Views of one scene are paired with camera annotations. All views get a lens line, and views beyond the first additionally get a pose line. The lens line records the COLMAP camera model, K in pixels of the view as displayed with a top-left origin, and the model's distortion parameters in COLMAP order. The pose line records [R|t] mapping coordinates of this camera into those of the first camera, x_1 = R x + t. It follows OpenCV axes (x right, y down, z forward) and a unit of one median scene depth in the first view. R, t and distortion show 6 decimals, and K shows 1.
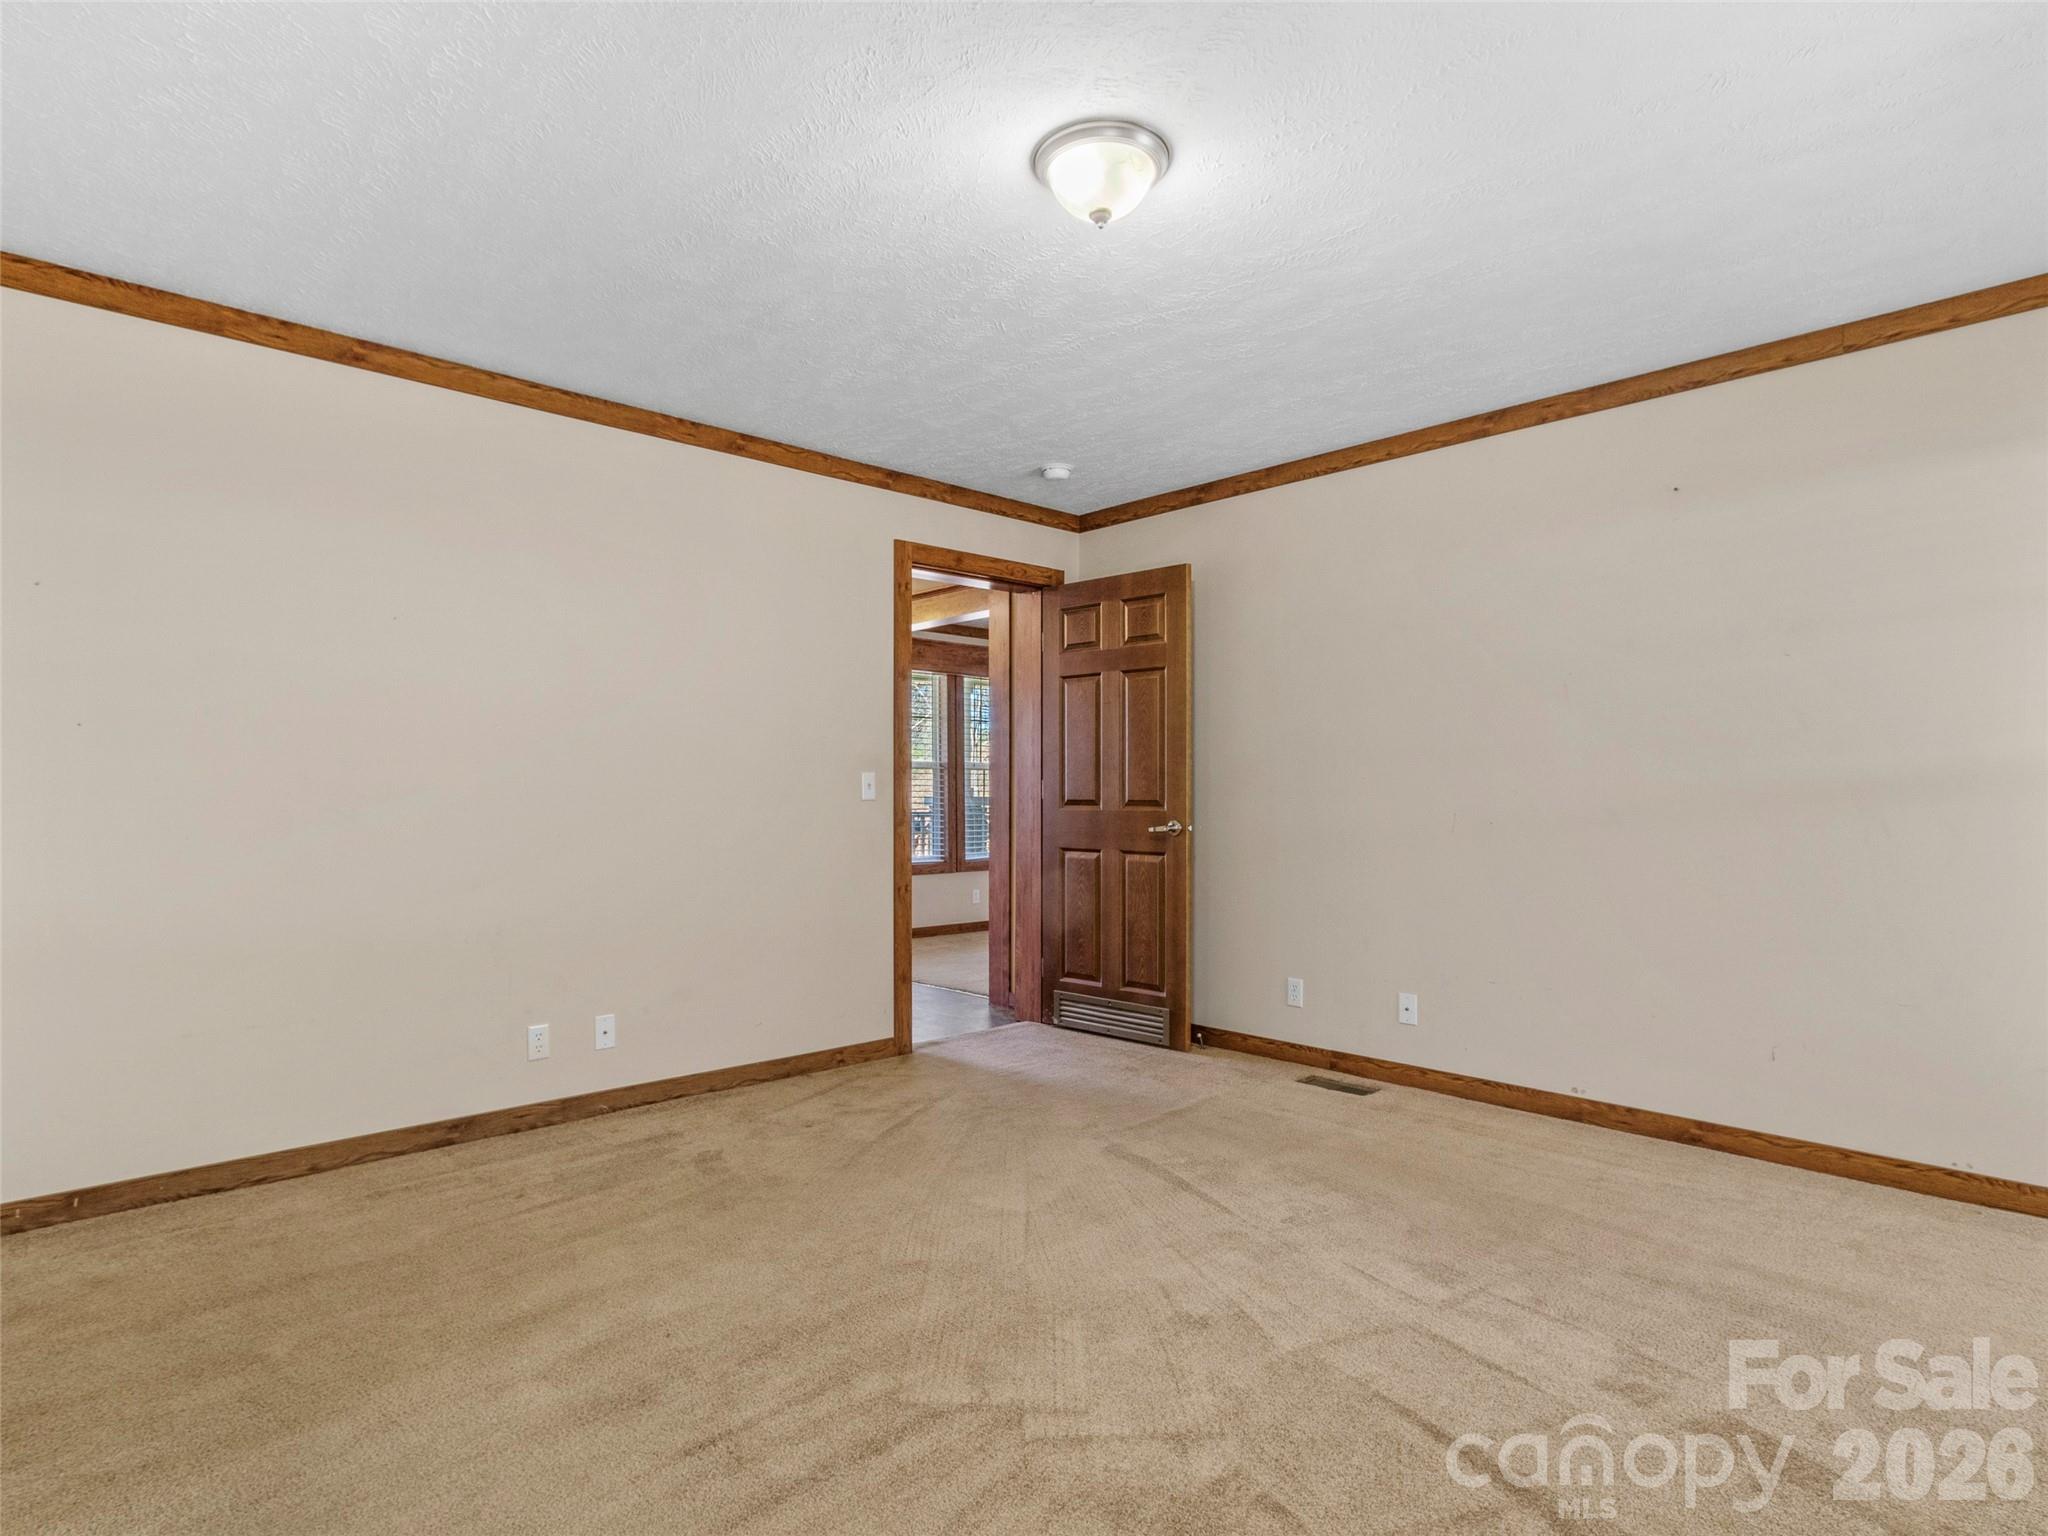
lens RADIAL K [[1099.8, 0, 1023.0], [0, 1099.8, 776.6], [0, 0, 1]] dist [0.004083, 0.001325]
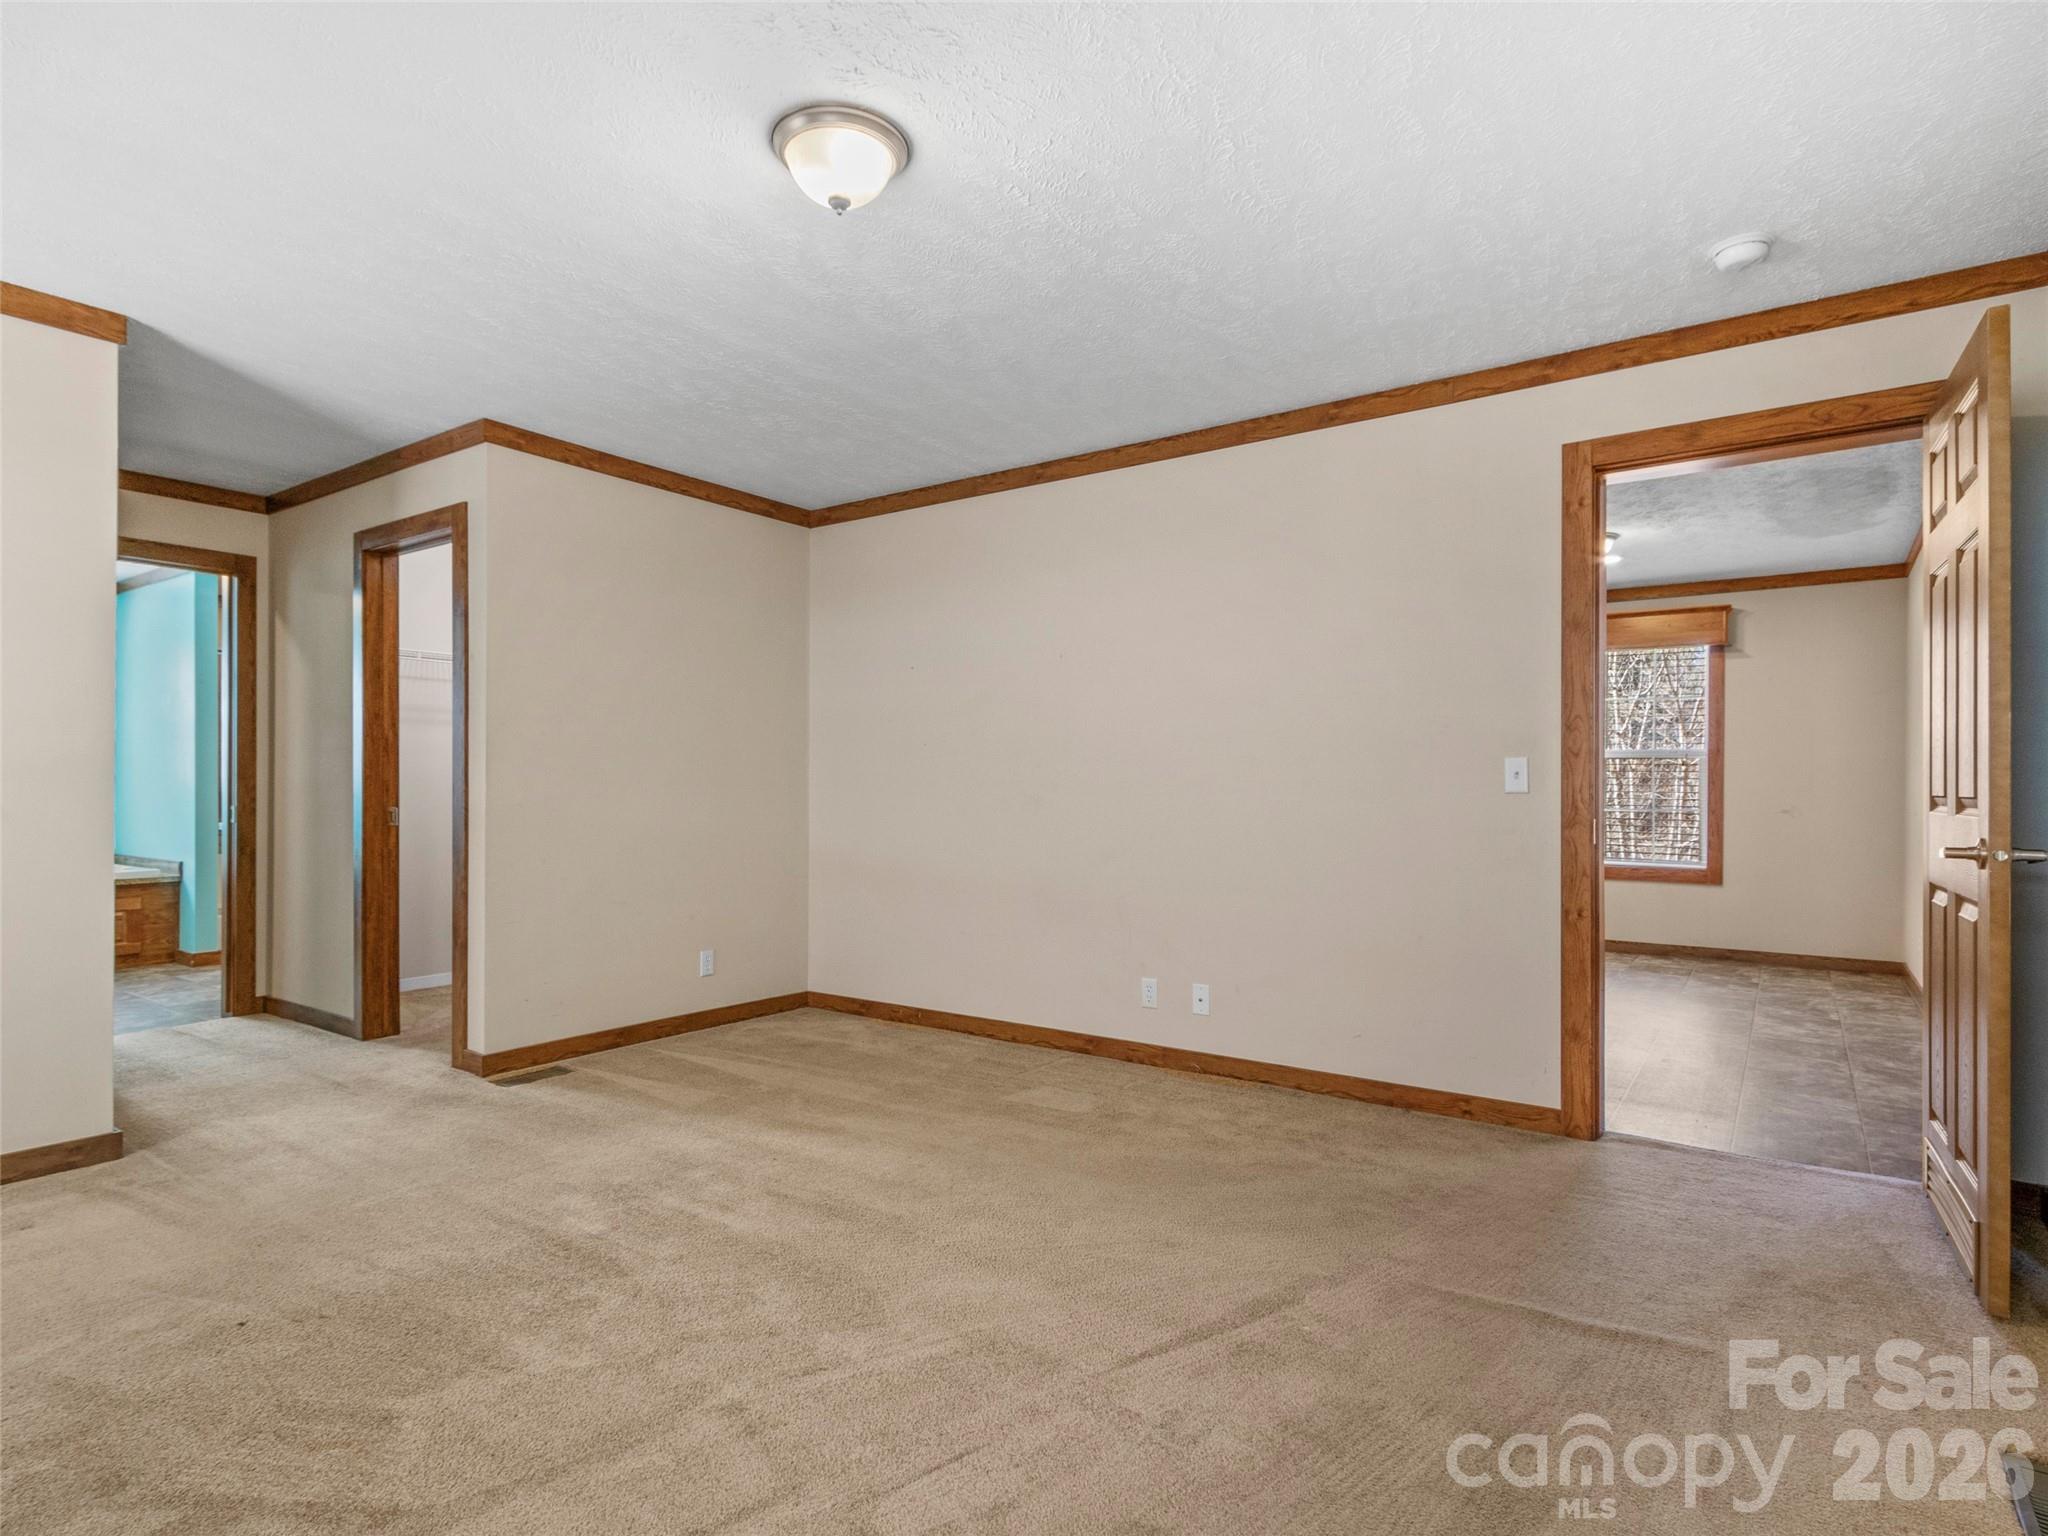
lens RADIAL K [[1099.8, 0, 1023.0], [0, 1099.8, 776.6], [0, 0, 1]] dist [0.004083, 0.001325]
pose [[0.192097, -0.010099, -0.981324, 0.659563], [0.013319, 0.999882, -0.007683, 0.012942], [0.981286, -0.011594, 0.192209, 0.597691]]
